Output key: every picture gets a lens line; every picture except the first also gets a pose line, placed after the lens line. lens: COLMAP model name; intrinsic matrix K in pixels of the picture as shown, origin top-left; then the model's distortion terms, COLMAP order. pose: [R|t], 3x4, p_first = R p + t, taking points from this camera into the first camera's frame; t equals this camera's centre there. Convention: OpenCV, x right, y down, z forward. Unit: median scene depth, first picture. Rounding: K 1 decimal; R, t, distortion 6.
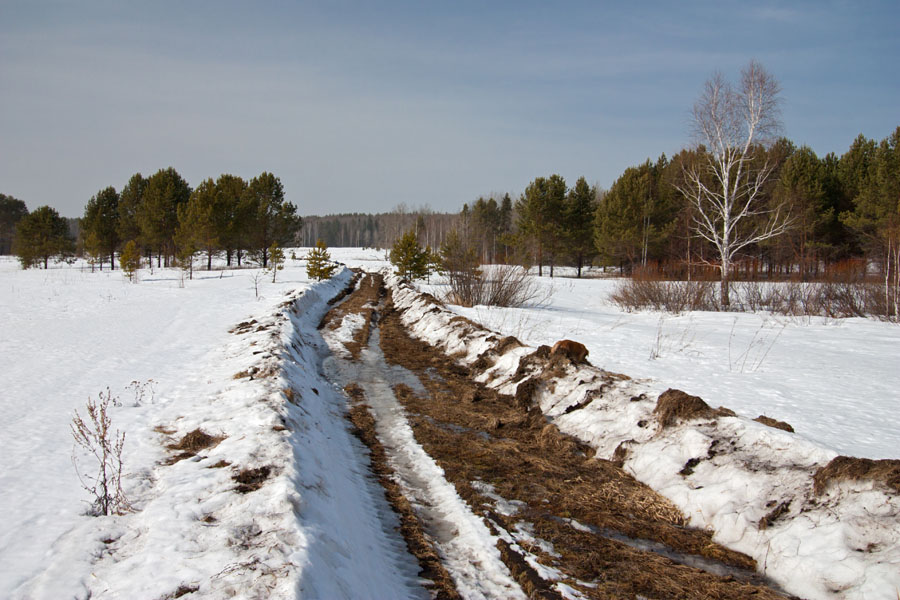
lens RADIAL K [[818.6, 0, 450.0], [0, 818.6, 300.0], [0, 0, 1]] dist [-0.004750, -0.002735]
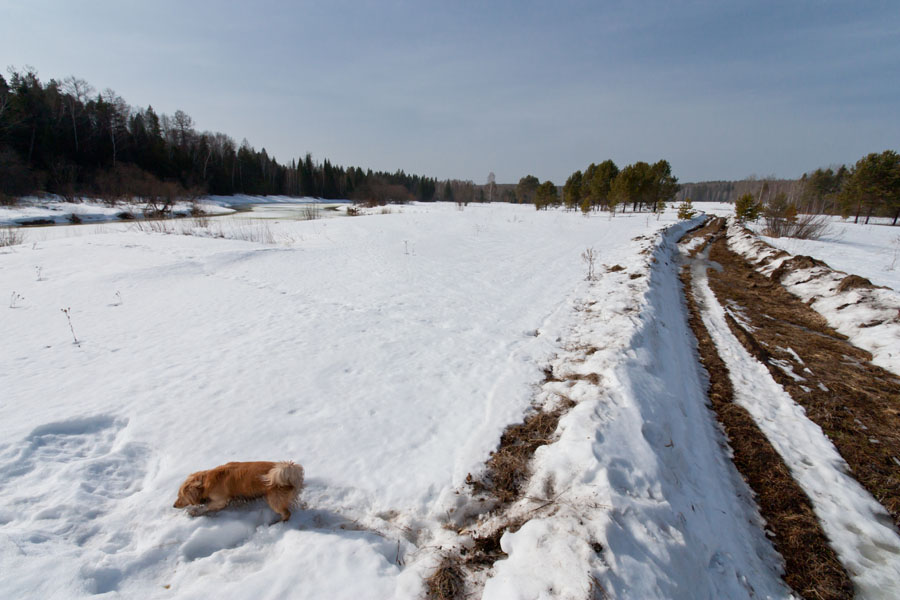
lens RADIAL K [[411.2, 0, 450.0], [0, 411.2, 300.0], [0, 0, 1]] dist [0.000343, 0.000108]
pose [[0.779851, 0.155612, -0.606315, 0.026083], [-0.049235, 0.980855, 0.188412, 0.005794], [0.624026, -0.117082, 0.772582, -0.100876]]
